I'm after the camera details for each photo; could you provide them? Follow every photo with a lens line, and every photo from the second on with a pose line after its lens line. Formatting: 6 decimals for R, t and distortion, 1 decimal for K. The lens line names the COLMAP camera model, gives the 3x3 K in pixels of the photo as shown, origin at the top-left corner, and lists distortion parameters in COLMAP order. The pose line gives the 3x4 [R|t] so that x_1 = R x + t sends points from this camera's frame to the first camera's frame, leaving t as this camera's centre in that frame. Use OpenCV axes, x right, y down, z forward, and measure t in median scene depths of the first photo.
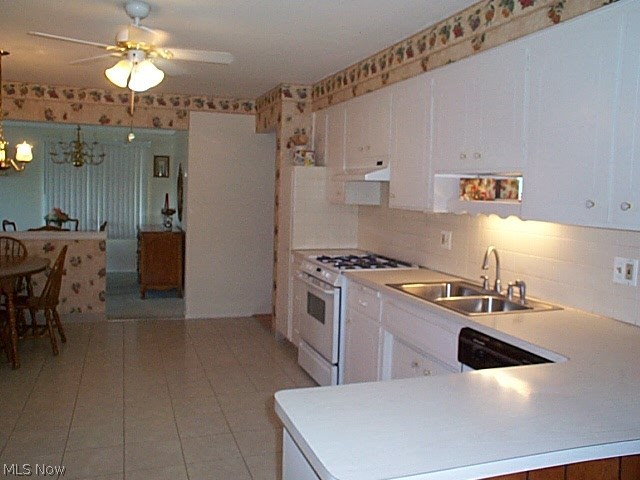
lens RADIAL K [[551.6, 0, 314.6], [0, 551.6, 222.1], [0, 0, 1]] dist [-0.132110, 0.192847]
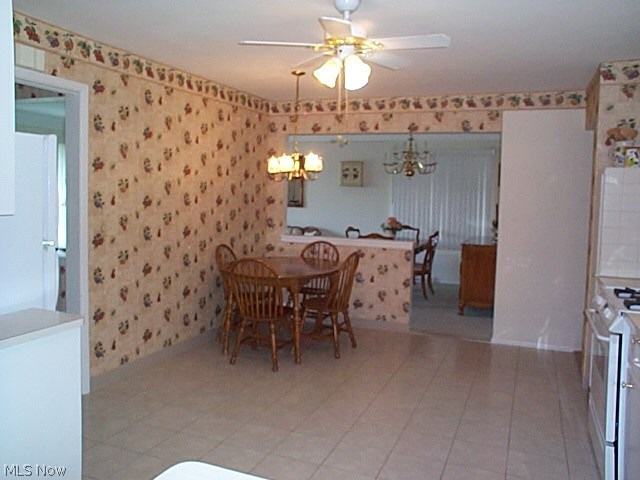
lens RADIAL K [[551.6, 0, 314.6], [0, 551.6, 222.1], [0, 0, 1]] dist [-0.132110, 0.192847]
pose [[0.752534, 0.025710, -0.658051, 0.135117], [-0.039951, 0.999180, -0.006649, -0.003627], [0.657340, 0.031294, 0.752944, 0.141554]]
